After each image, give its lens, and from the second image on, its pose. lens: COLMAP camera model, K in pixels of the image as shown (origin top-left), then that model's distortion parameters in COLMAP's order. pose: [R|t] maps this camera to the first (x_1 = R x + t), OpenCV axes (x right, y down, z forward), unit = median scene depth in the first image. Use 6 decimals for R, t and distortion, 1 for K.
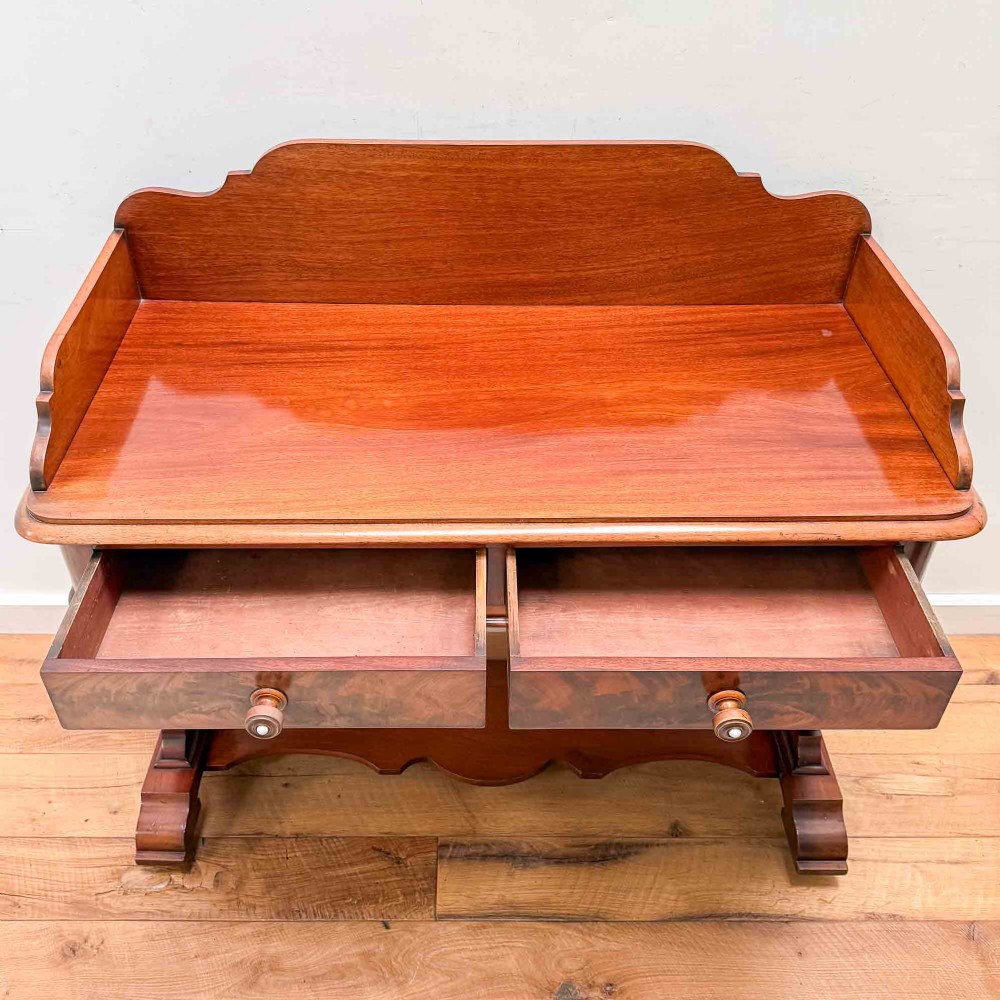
lens RADIAL K [[957.7, 0, 475.0], [0, 957.7, 482.6], [0, 0, 1]] dist [0.132865, -0.260637]
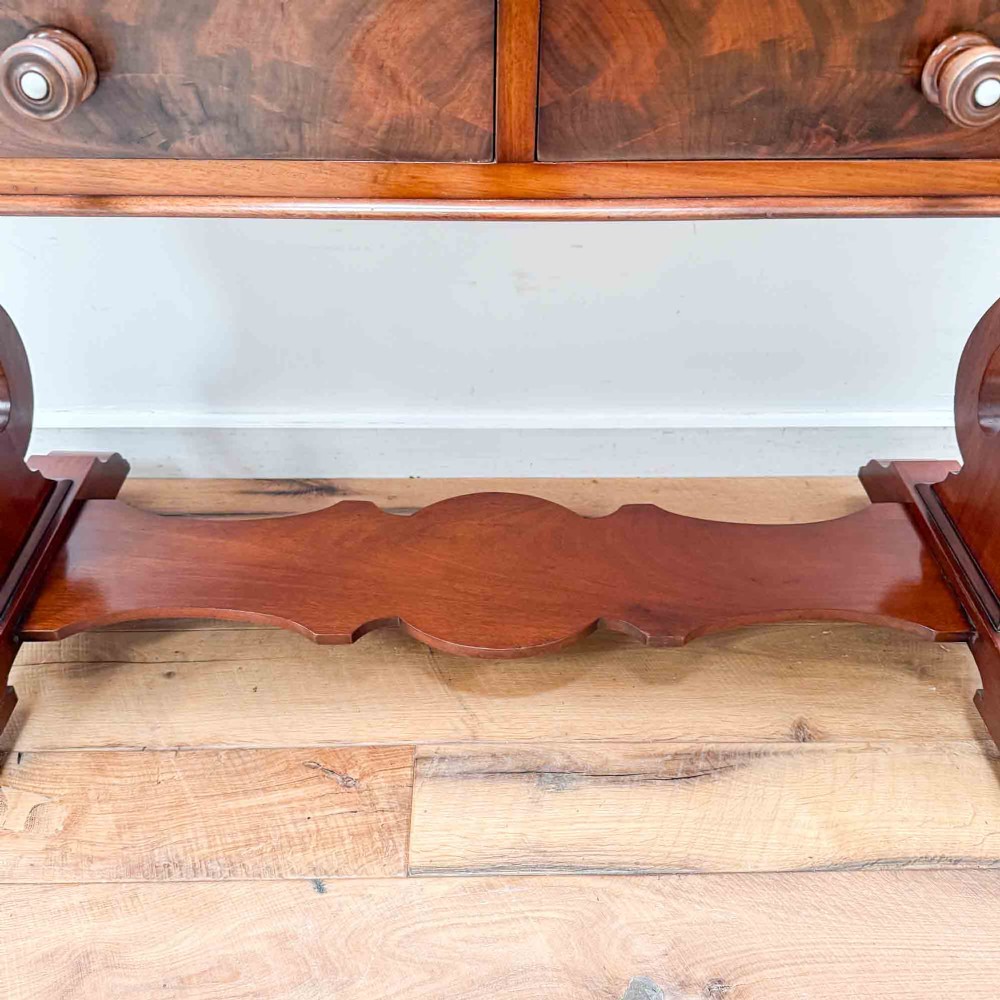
lens RADIAL K [[953.7, 0, 506.2], [0, 953.7, 498.5], [0, 0, 1]] dist [0.127135, -0.231940]
pose [[0.999549, -0.004611, 0.029680, 0.002296], [0.004666, 0.999988, -0.001788, 0.234650], [-0.029672, 0.001925, 0.999558, 0.439244]]
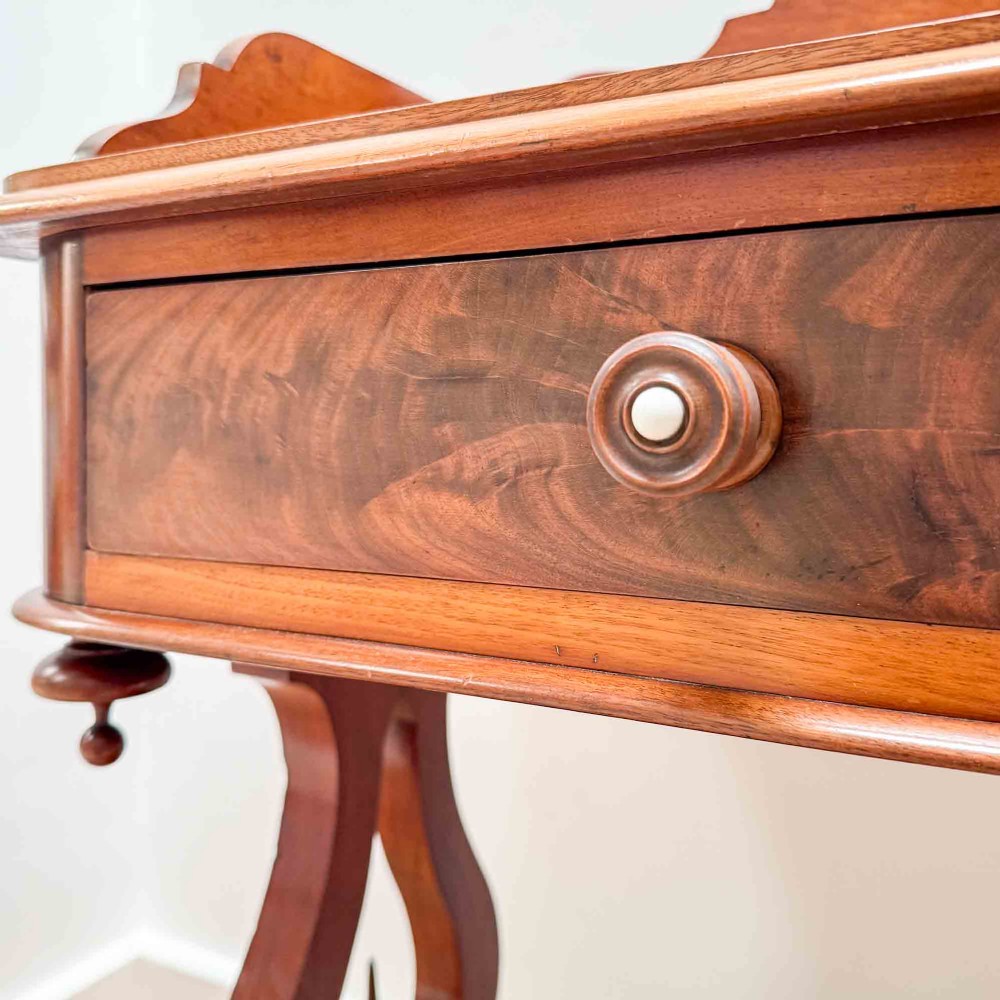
lens RADIAL K [[1014.0, 0, 496.9], [0, 1014.0, 423.2], [0, 0, 1]] dist [0.065975, -0.008348]
pose [[0.886449, -0.000391, -0.462827, -0.097406], [-0.280413, 0.795109, -0.537745, 0.185362], [0.368208, 0.606466, 0.704714, 0.654152]]
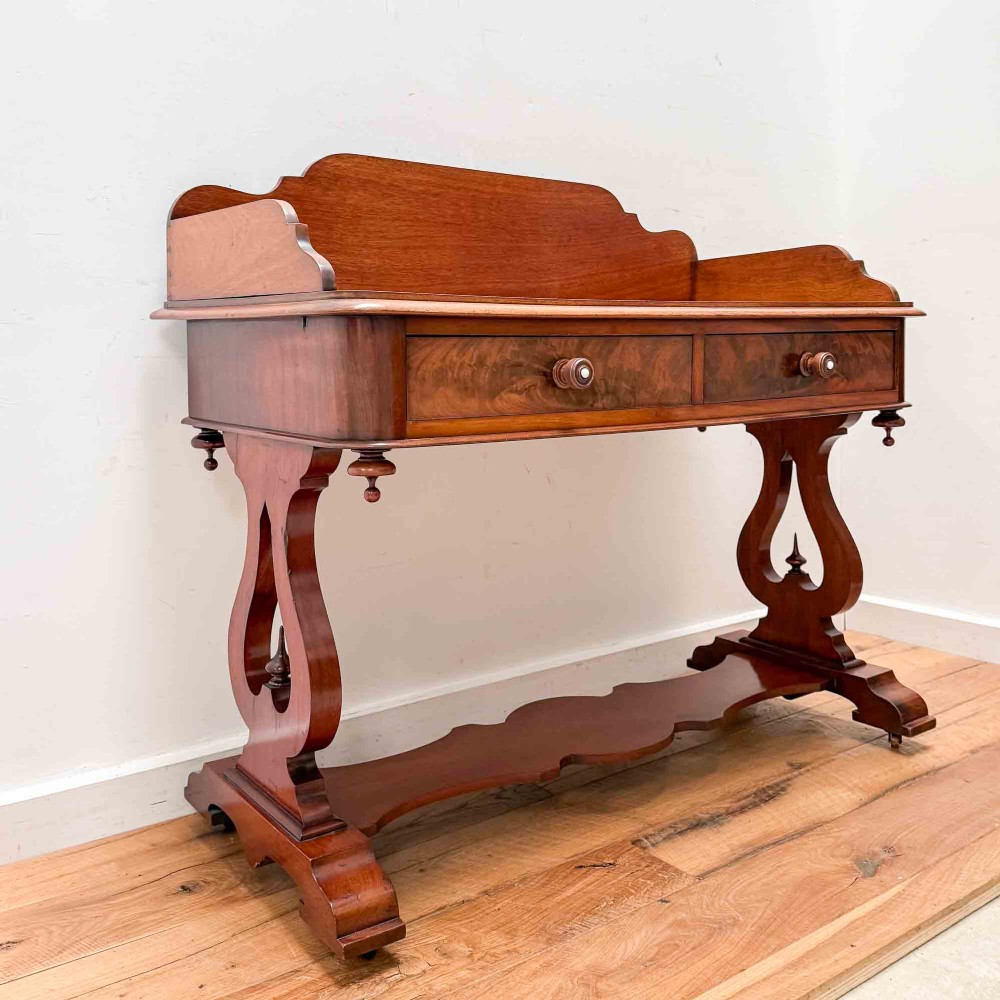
lens RADIAL K [[1014.0, 0, 496.9], [0, 1014.0, 423.2], [0, 0, 1]] dist [0.065975, -0.008348]
pose [[0.802824, -0.051313, 0.594003, -0.706012], [0.379474, 0.812415, -0.442698, 0.470941], [-0.459861, 0.580818, 0.671698, 0.266404]]
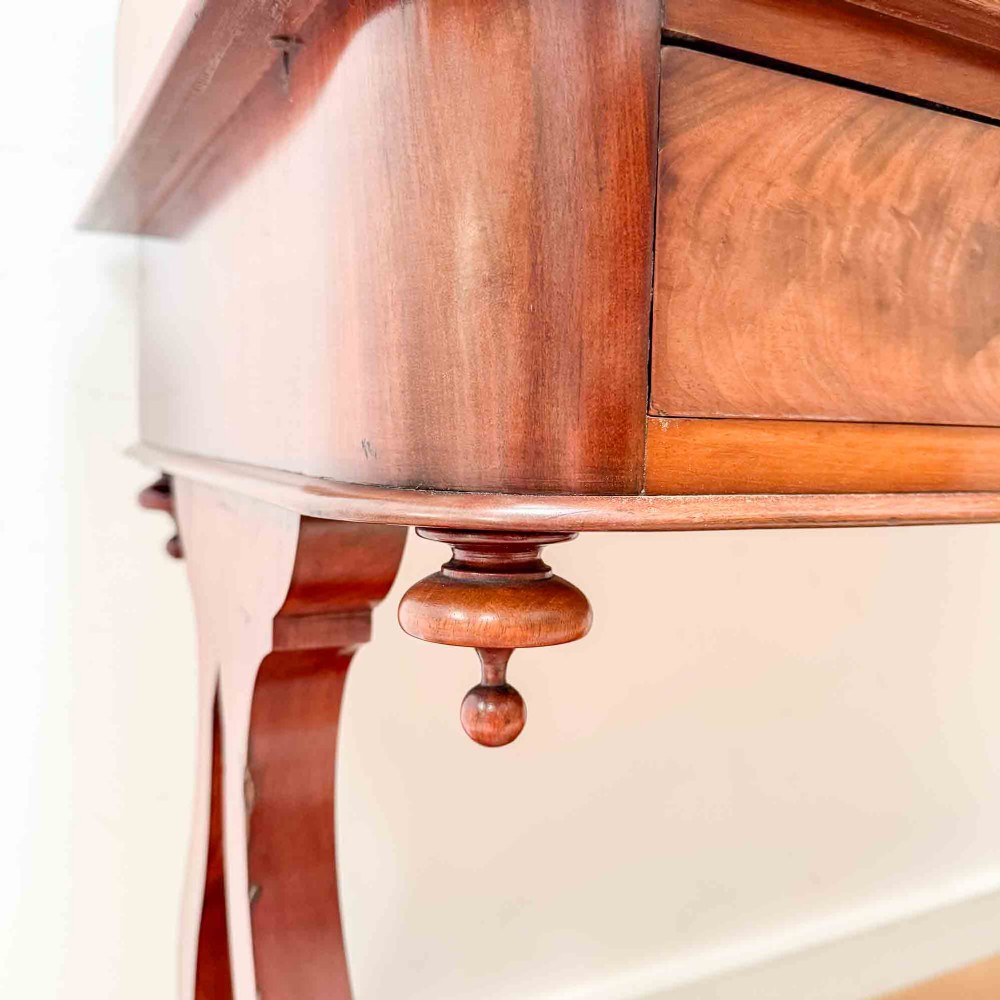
lens RADIAL K [[953.7, 0, 506.2], [0, 953.7, 498.5], [0, 0, 1]] dist [0.127135, -0.231940]
pose [[0.887564, -0.011252, 0.460548, -0.404092], [0.273831, 0.816816, -0.507768, 0.193966], [-0.370469, 0.576789, 0.728057, 0.708720]]
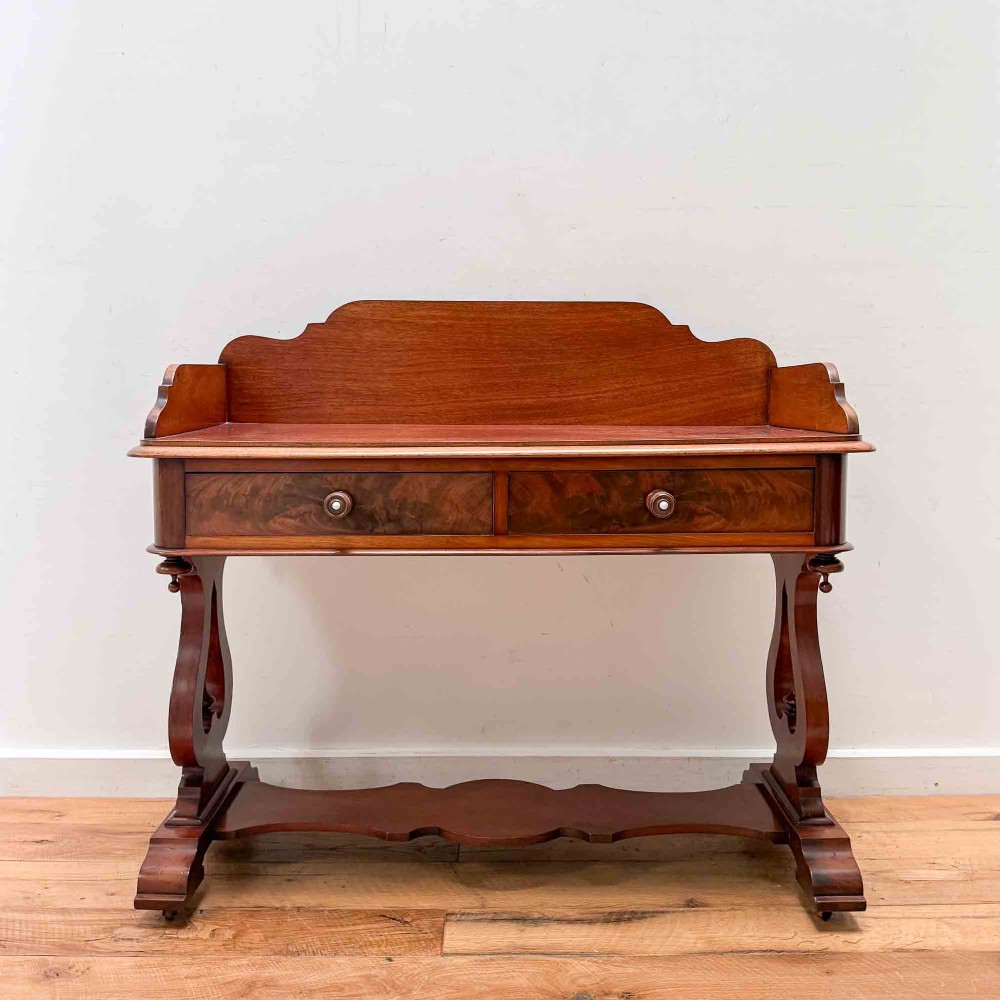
lens RADIAL K [[1000.2, 0, 498.4], [0, 1000.2, 471.0], [0, 0, 1]] dist [0.135731, -0.289430]
pose [[0.999955, -0.000358, 0.009498, 0.005439], [0.005555, 0.832865, -0.553448, 0.621837], [-0.007713, 0.553476, 0.832829, -0.085564]]
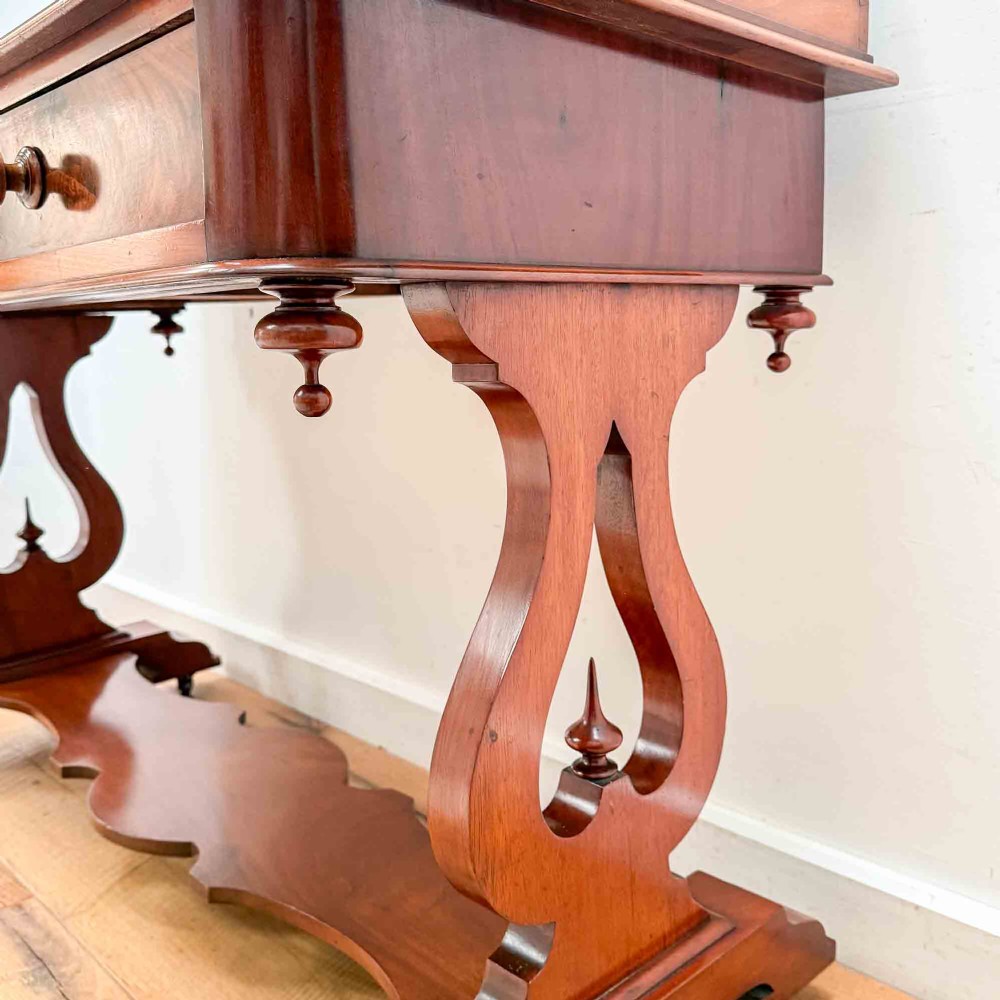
lens RADIAL K [[1001.7, 0, 500.0], [0, 1001.7, 500.0], [0, 0, 1]] dist [-0.003573, -0.011943]
pose [[0.693577, 0.108203, -0.712210, 0.640826], [-0.423906, 0.860667, -0.282057, 0.228448], [0.582457, 0.497538, 0.642807, 0.721522]]
